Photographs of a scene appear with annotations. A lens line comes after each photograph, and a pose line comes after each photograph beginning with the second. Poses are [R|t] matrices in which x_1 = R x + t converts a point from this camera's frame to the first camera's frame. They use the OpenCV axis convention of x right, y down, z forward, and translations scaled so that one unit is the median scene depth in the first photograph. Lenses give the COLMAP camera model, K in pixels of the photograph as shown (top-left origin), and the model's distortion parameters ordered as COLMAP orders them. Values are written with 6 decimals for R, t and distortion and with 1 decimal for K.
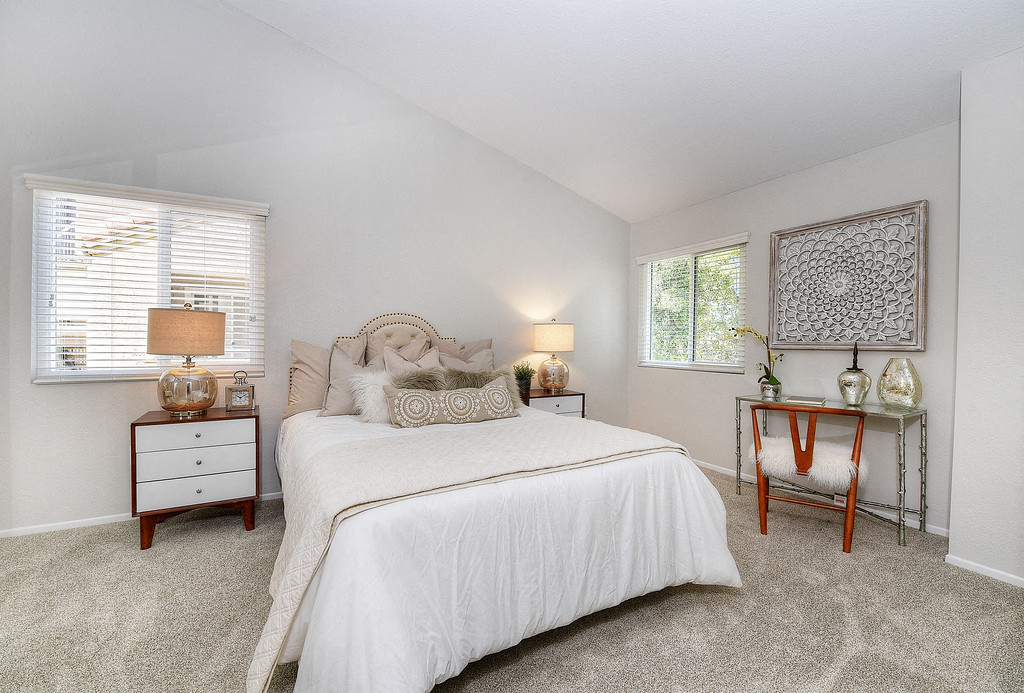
lens RADIAL K [[423.4, 0, 512.0], [0, 423.4, 346.5], [0, 0, 1]] dist [-0.000689, -0.000063]
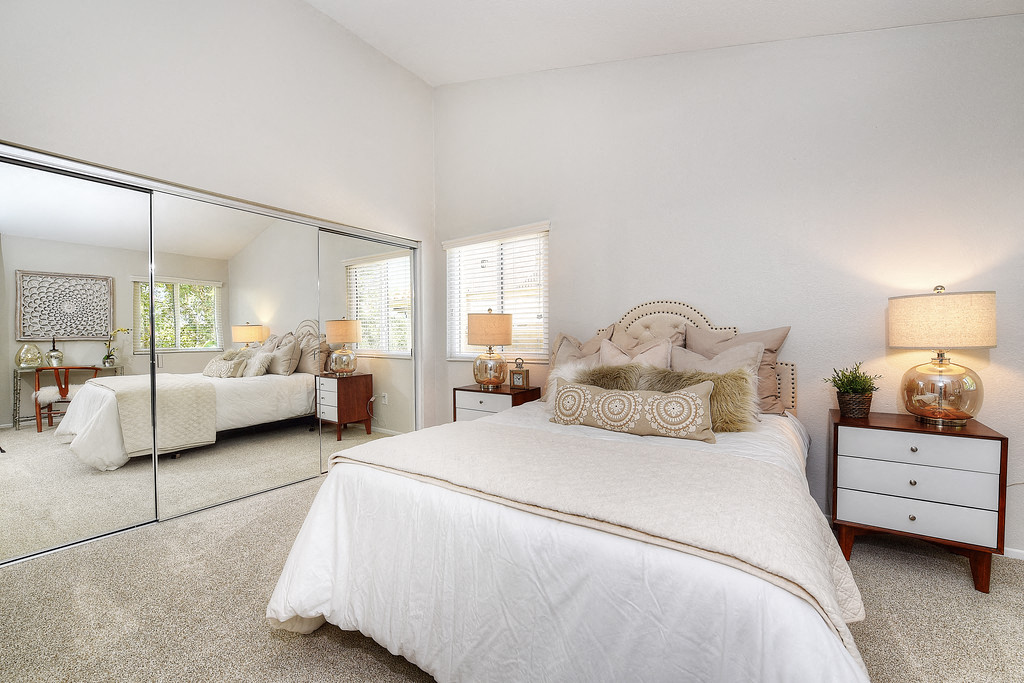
lens RADIAL K [[420.1, 0, 512.0], [0, 420.1, 341.5], [0, 0, 1]] dist [-0.001646, -0.000168]
pose [[0.437993, 0.003533, -0.898971, 0.479169], [0.000334, 0.999992, 0.004093, 0.002068], [0.898978, -0.002093, 0.437988, 0.415200]]
